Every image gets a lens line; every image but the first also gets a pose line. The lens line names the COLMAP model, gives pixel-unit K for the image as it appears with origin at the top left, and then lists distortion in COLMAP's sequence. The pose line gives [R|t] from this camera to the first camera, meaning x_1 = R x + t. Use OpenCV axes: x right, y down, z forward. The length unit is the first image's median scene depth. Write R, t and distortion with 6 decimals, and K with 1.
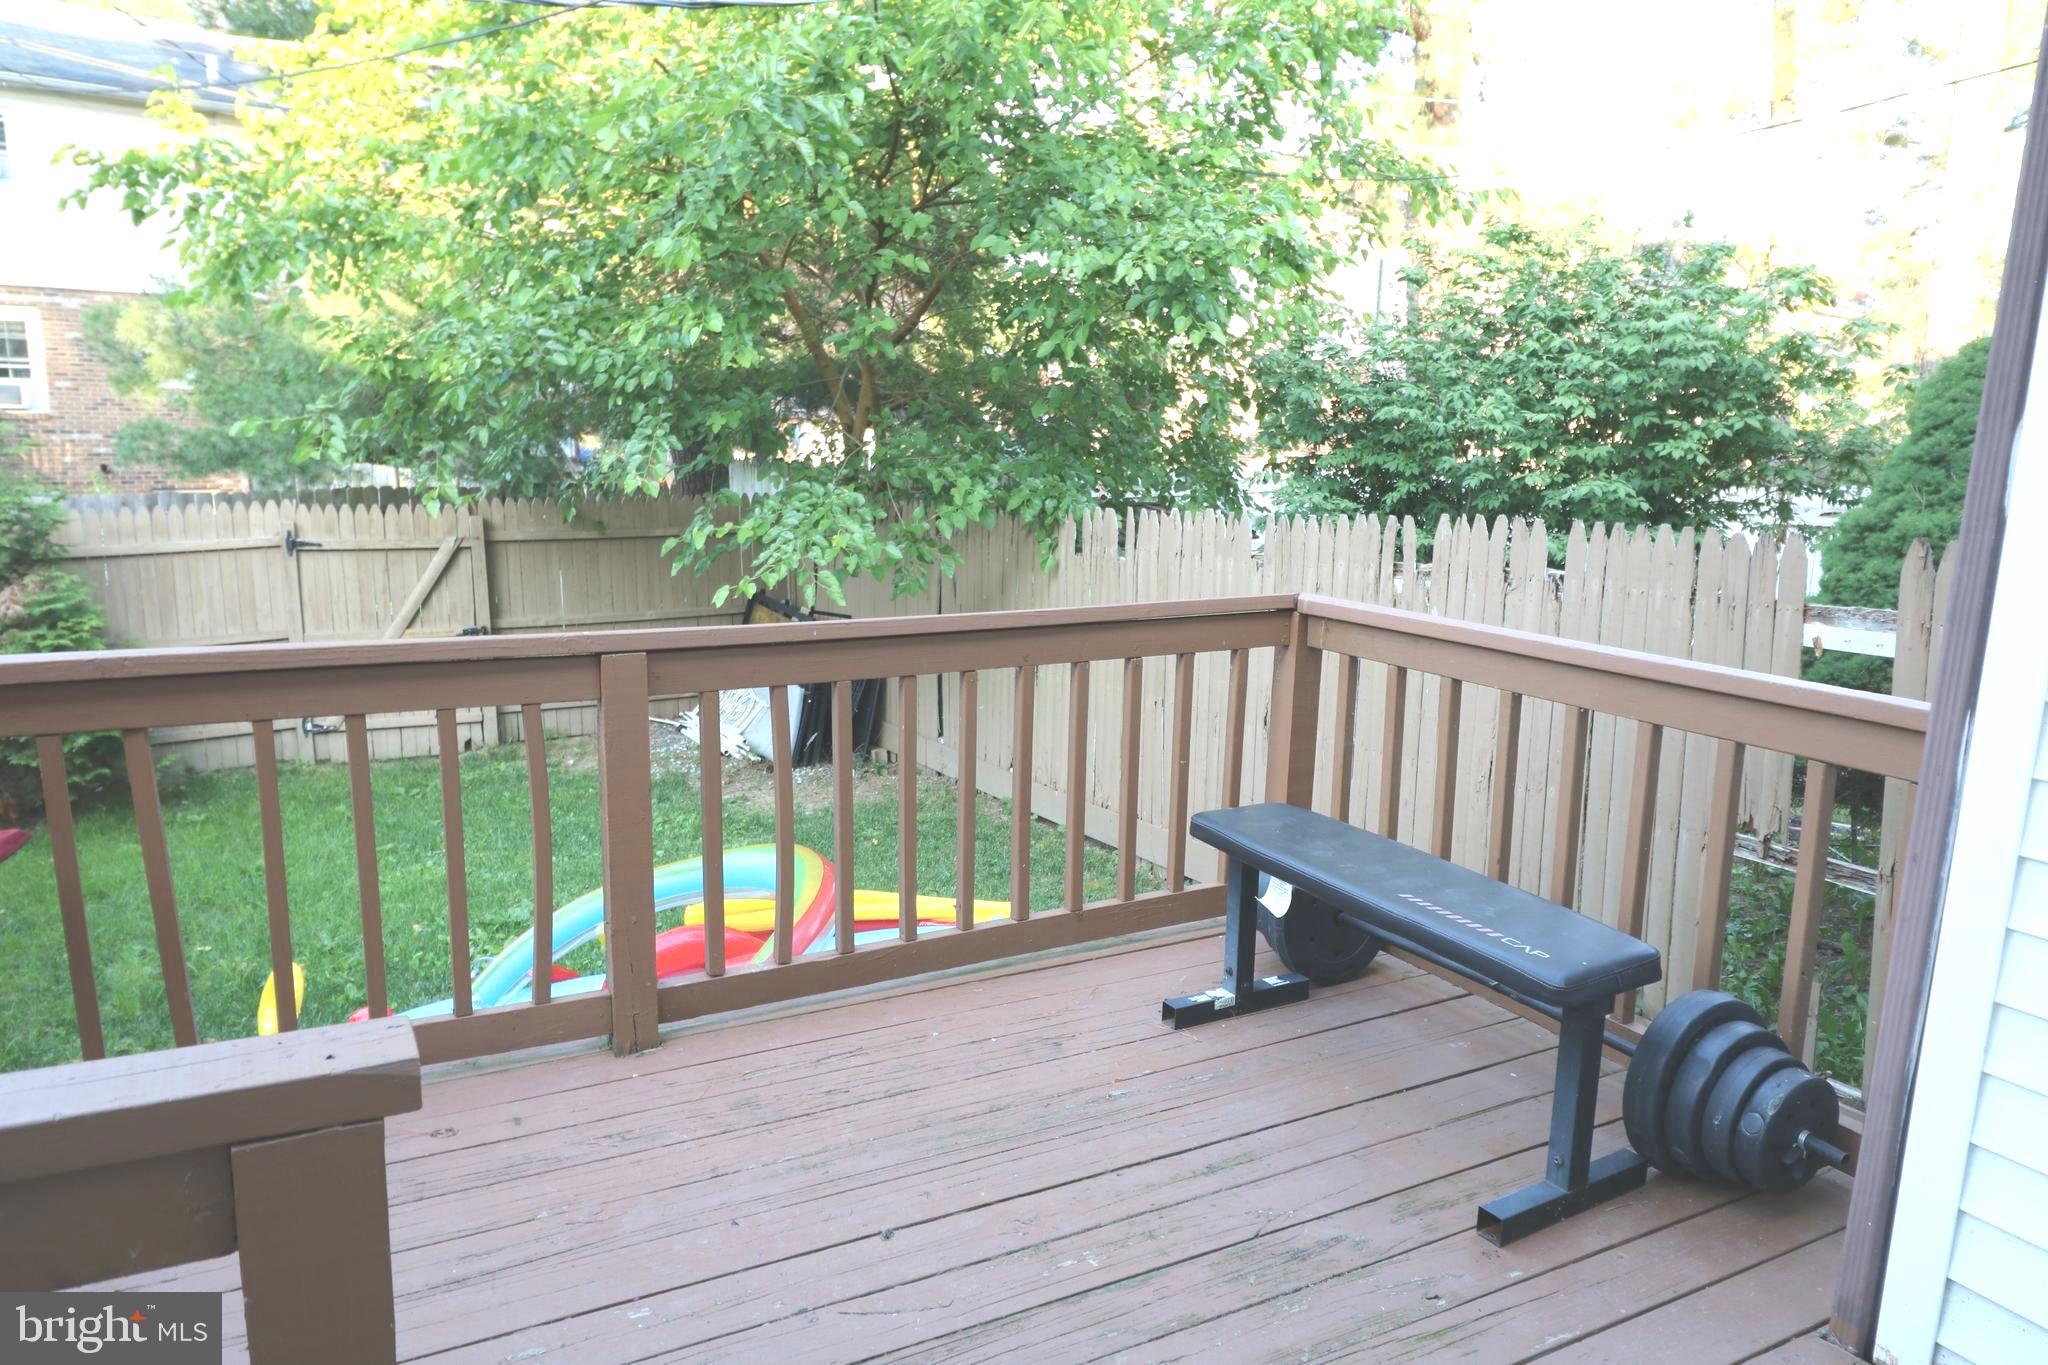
lens RADIAL K [[1431.4, 0, 1023.6], [0, 1431.4, 682.2], [0, 0, 1]] dist [0.005251, -0.001400]
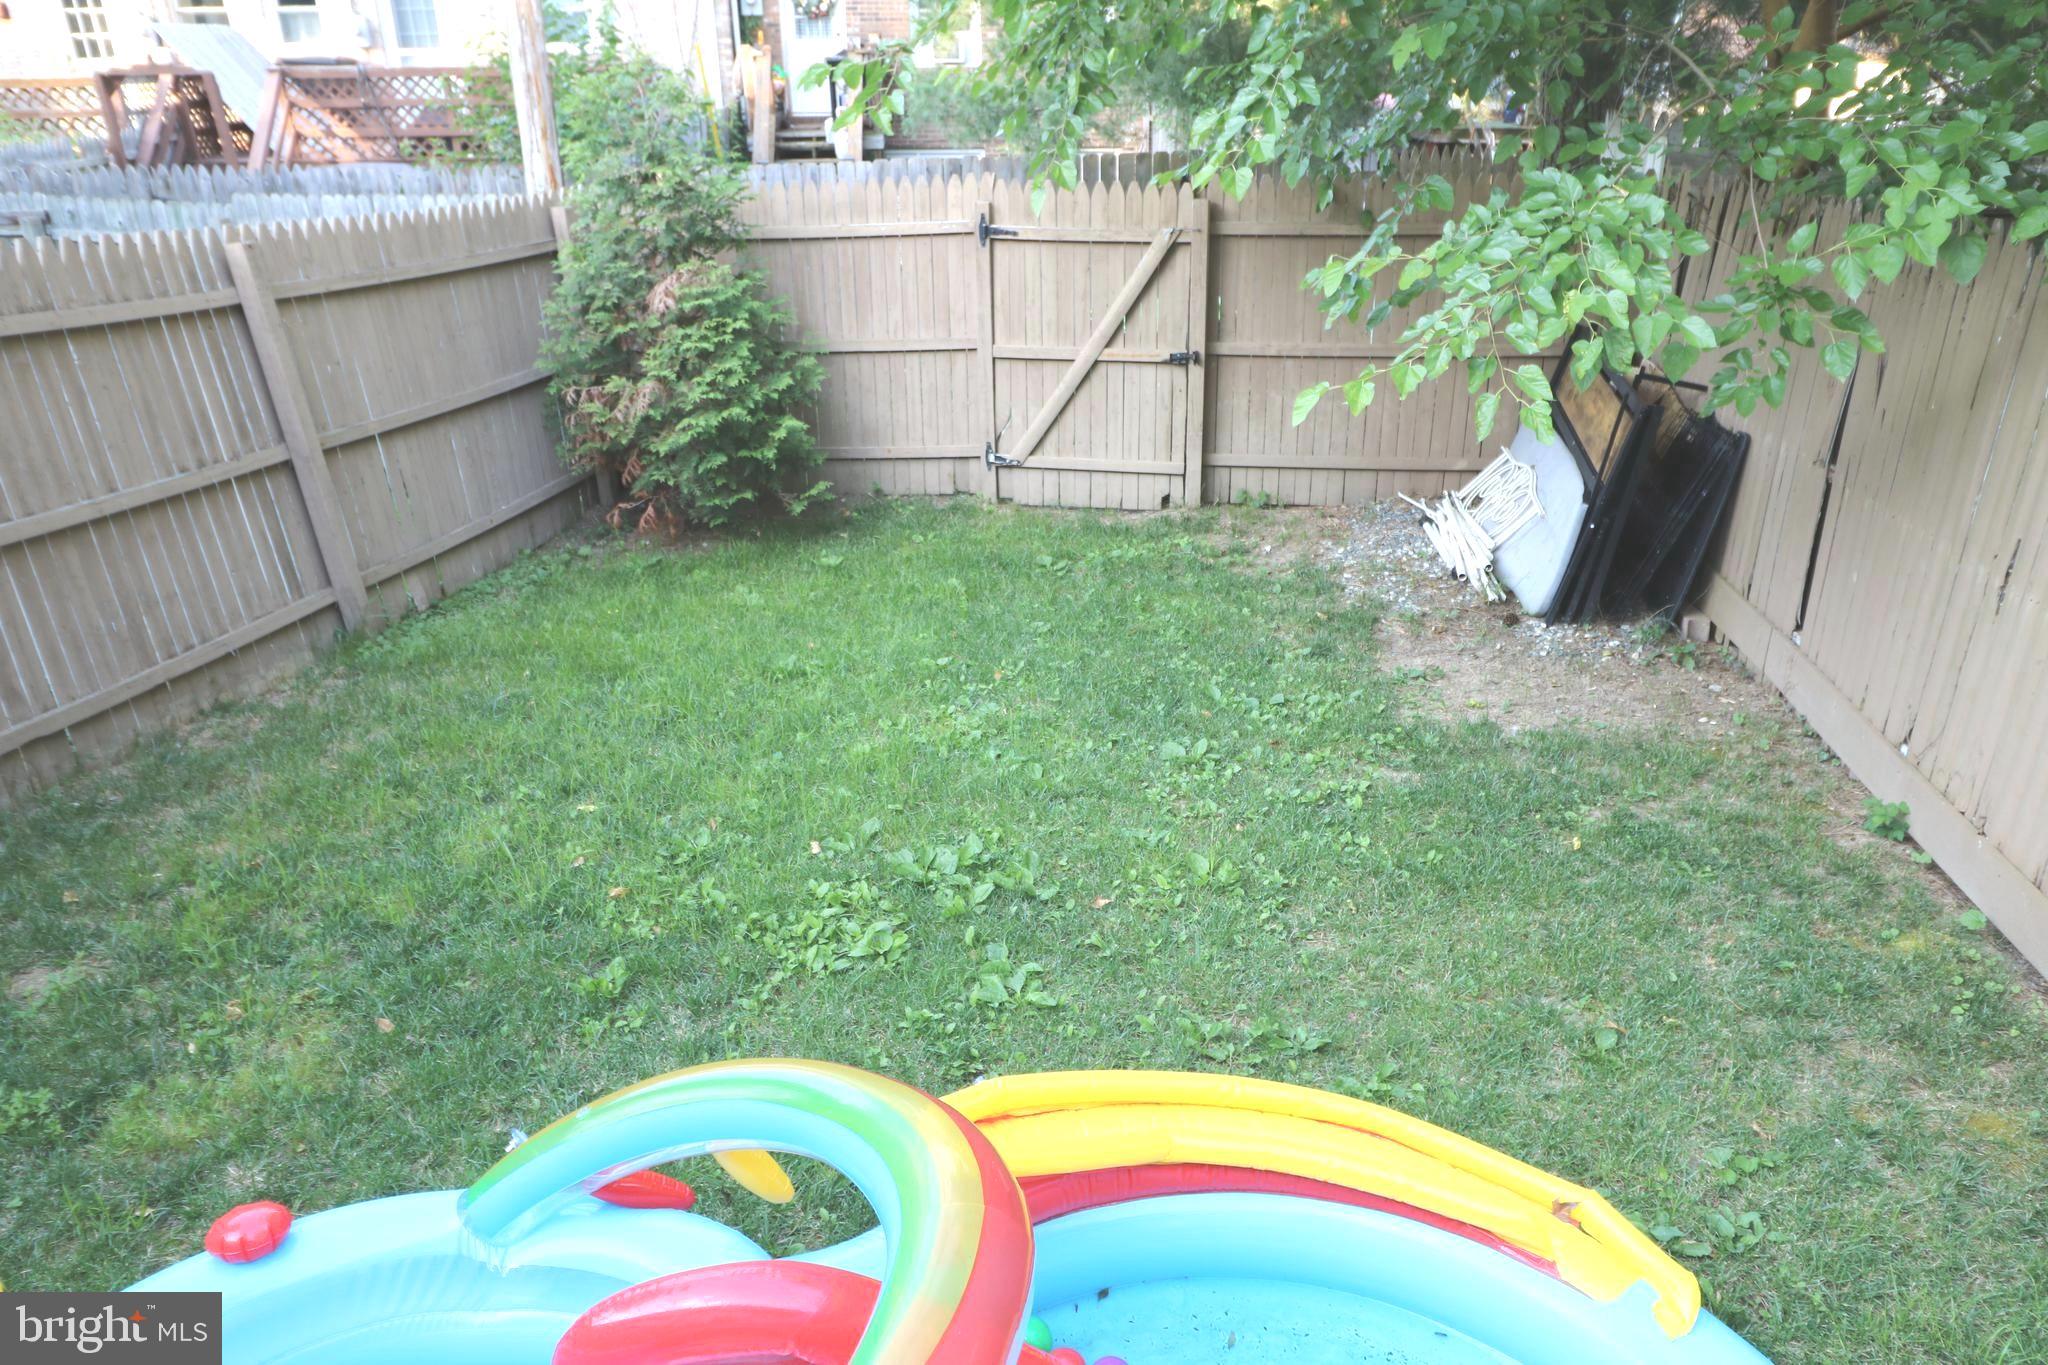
lens RADIAL K [[1431.4, 0, 1039.1], [0, 1431.4, 701.2], [0, 0, 1]] dist [0.005251, -0.001400]
pose [[0.812759, 0.218891, -0.539916, 0.011414], [-0.086737, 0.961870, 0.259390, -0.058105], [0.576107, -0.163991, 0.800754, 0.354277]]
